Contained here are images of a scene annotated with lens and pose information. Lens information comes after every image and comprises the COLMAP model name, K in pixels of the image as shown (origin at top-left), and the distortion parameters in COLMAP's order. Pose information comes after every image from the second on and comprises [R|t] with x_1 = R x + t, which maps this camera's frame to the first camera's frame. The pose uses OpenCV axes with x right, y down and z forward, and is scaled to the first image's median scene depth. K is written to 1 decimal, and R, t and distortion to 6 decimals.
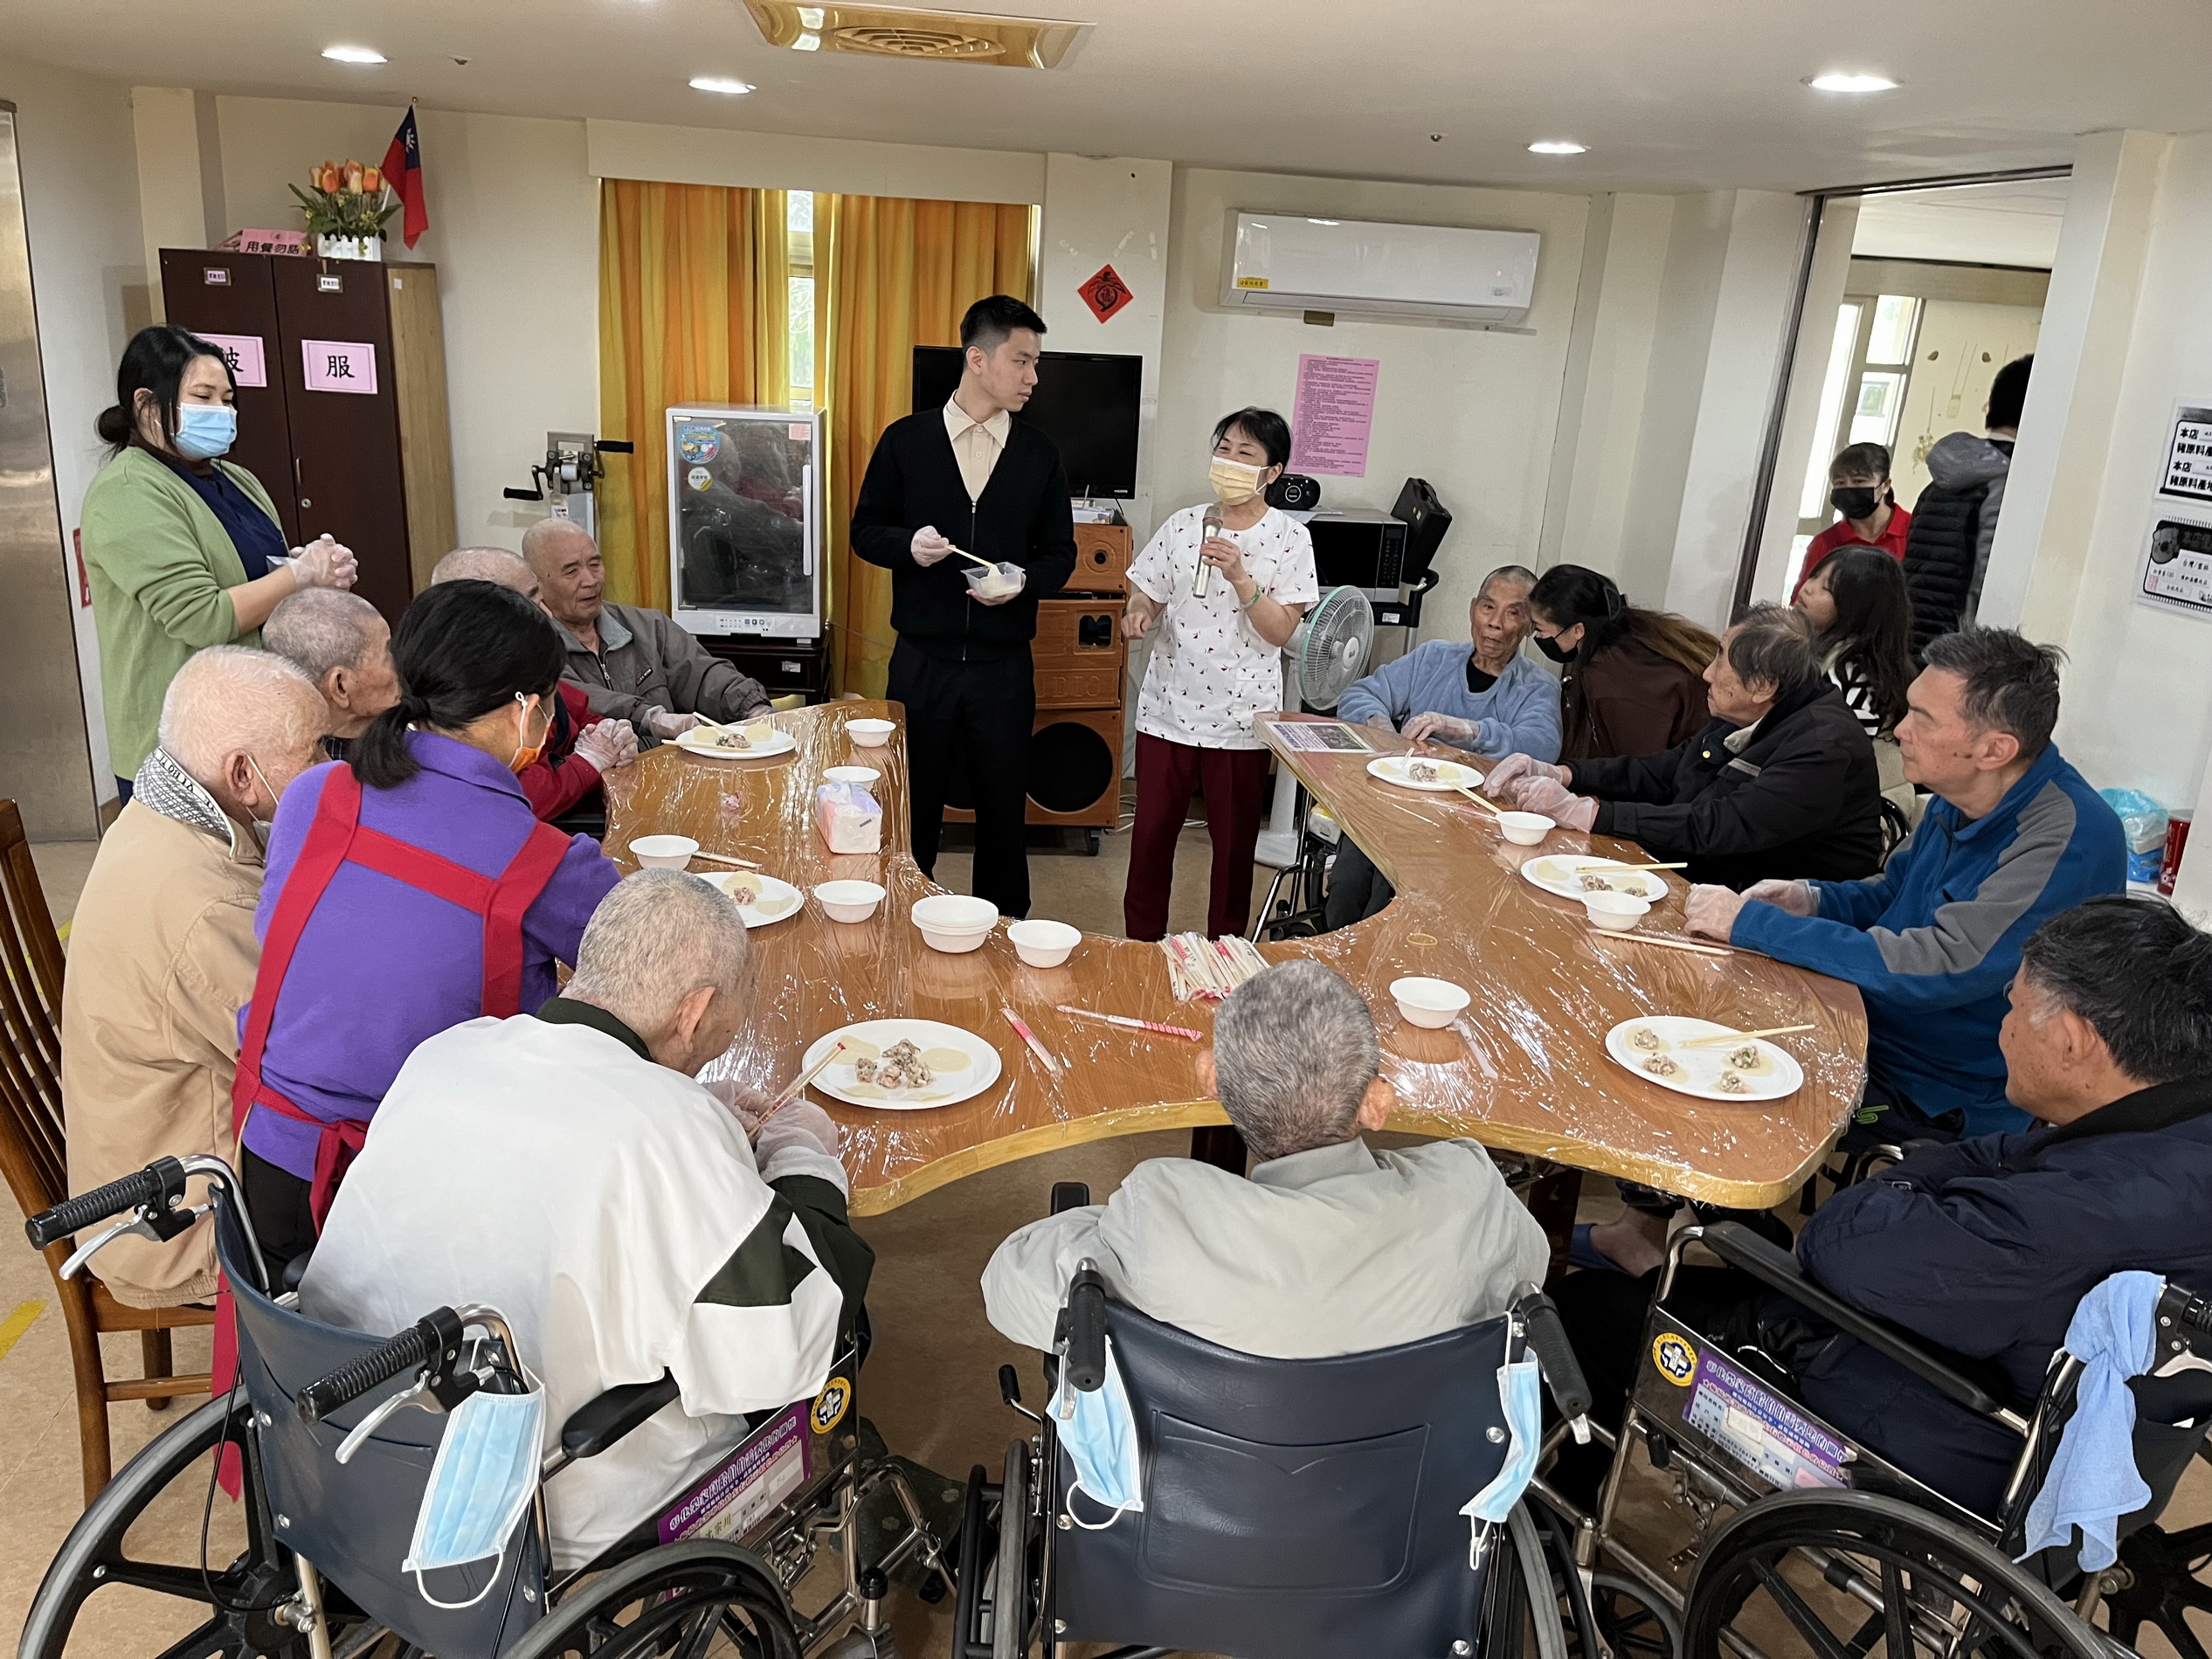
lens RADIAL K [[1631.6, 0, 1106.5], [0, 1631.6, 837.0], [0, 0, 1]] dist [0.000426, -0.000437]
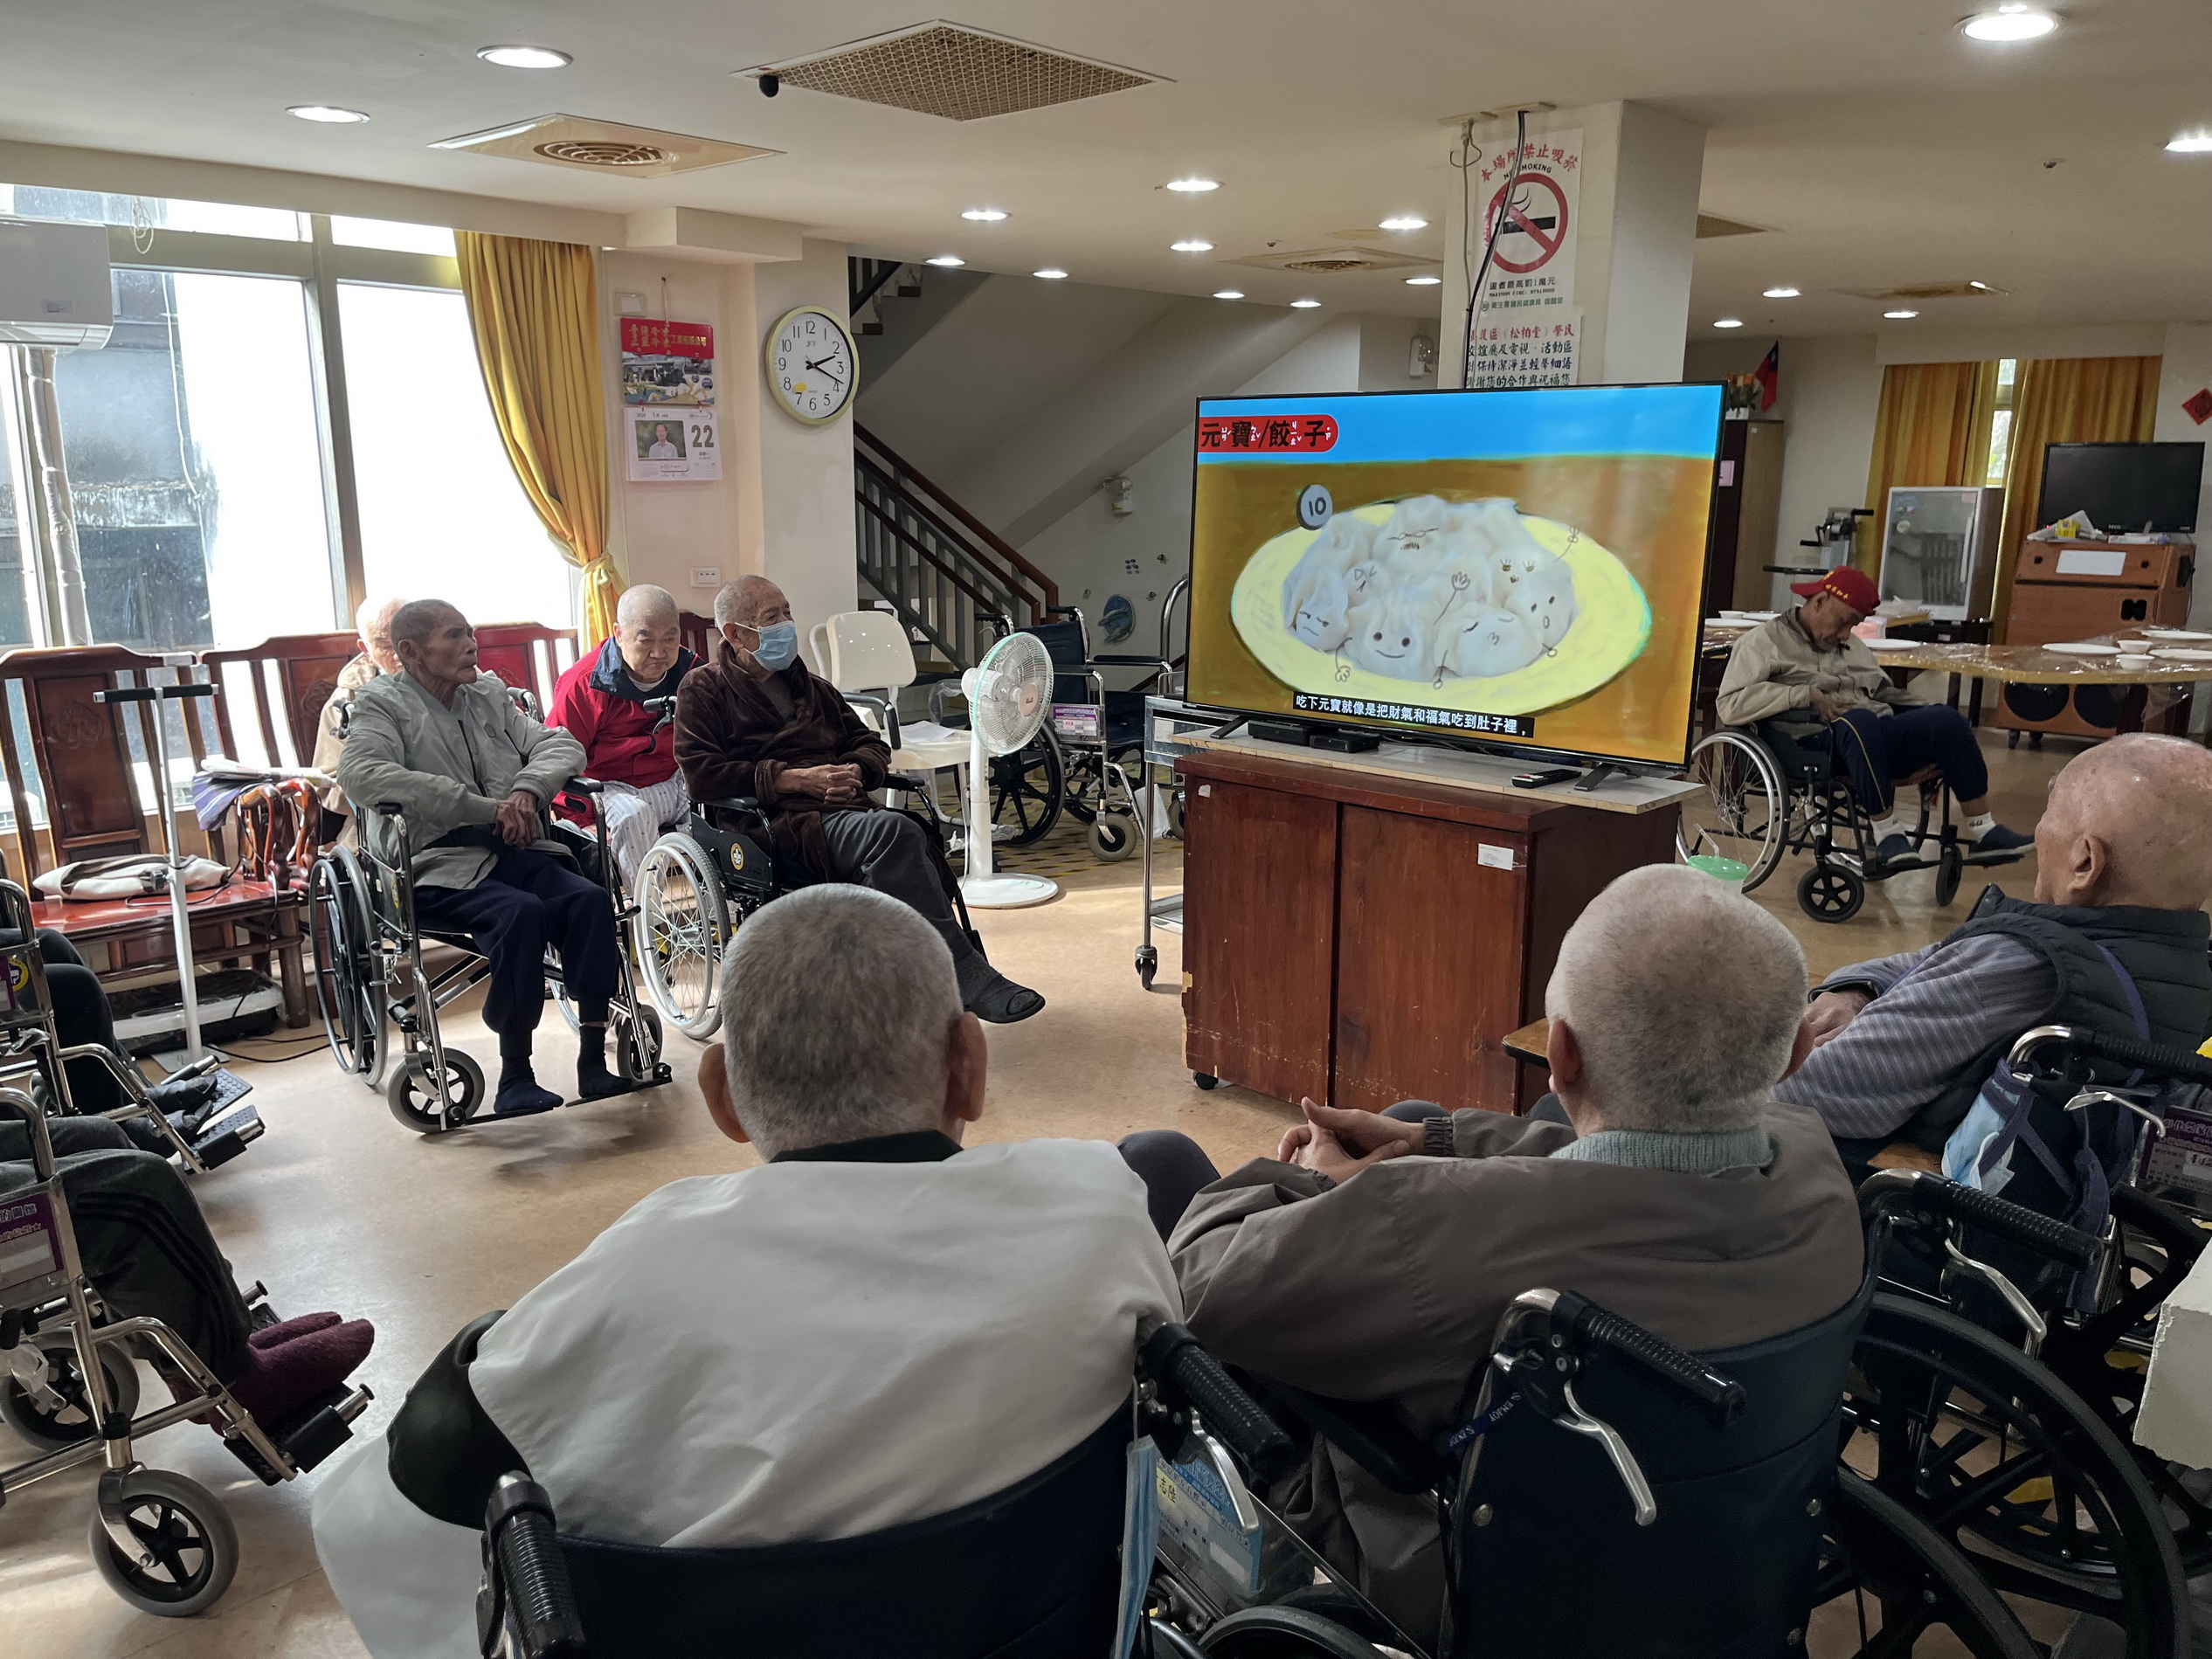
lens RADIAL K [[1631.6, 0, 1099.4], [0, 1631.6, 834.3], [0, 0, 1]] dist [0.000426, -0.000437]
pose [[0.670037, 0.109227, -0.734248, 0.472462], [-0.185921, 0.982283, -0.023537, 0.293753], [0.718668, 0.152282, 0.678473, -0.729567]]
